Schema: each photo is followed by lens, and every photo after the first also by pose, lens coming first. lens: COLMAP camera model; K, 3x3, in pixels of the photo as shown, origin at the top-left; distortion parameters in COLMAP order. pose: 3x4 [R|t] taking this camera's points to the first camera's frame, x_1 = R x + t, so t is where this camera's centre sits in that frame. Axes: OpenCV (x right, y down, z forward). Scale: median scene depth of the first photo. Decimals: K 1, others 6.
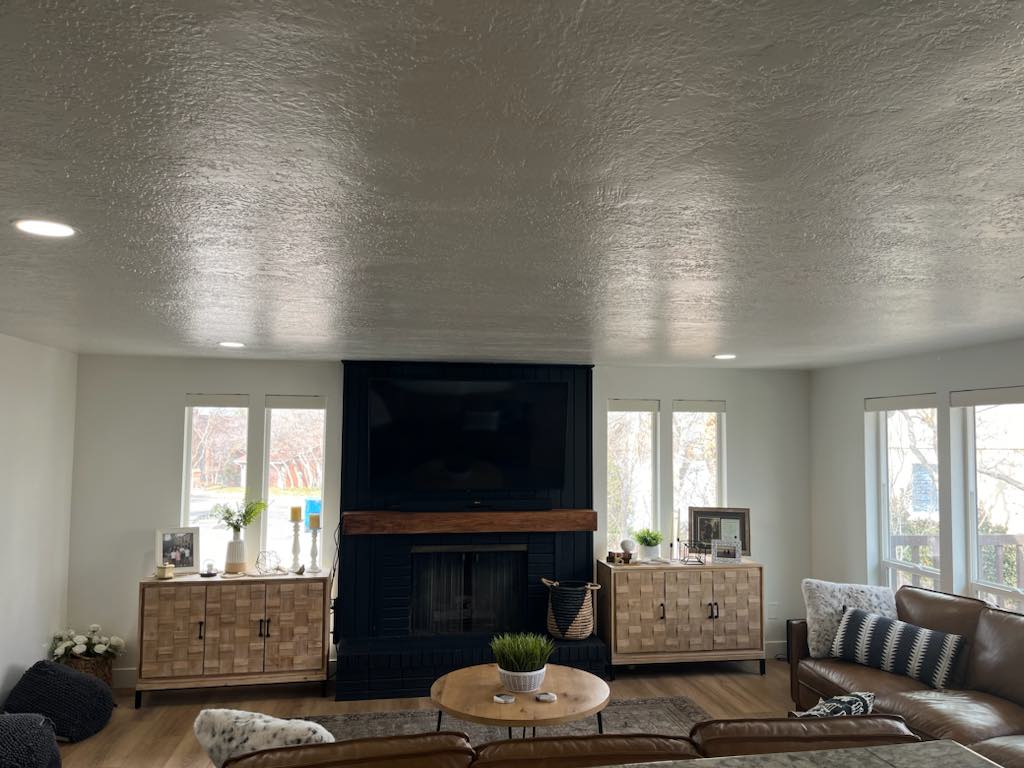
lens RADIAL K [[789.4, 0, 505.4], [0, 789.4, 384.2], [0, 0, 1]] dist [0.059739, -0.074479]
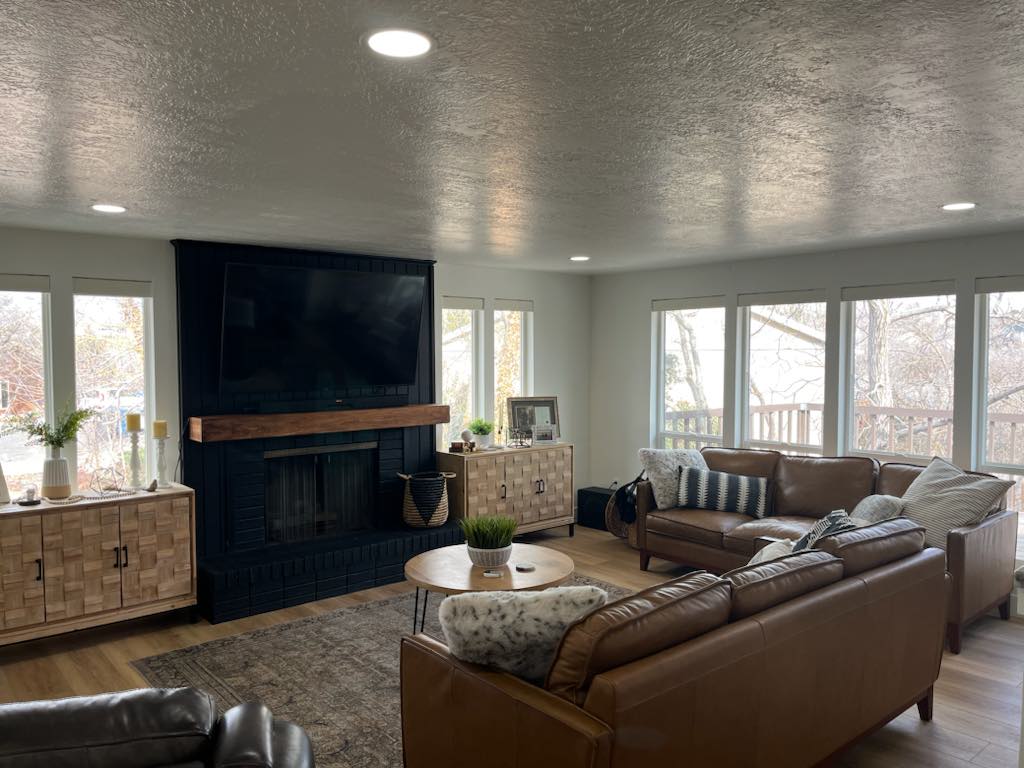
lens RADIAL K [[789.4, 0, 521.5], [0, 789.4, 380.6], [0, 0, 1]] dist [0.059739, -0.074479]
pose [[0.855760, -0.029453, 0.516534, -0.352010], [-0.026991, 0.994477, 0.101421, 0.024007], [-0.516669, -0.100734, 0.850239, 0.082062]]
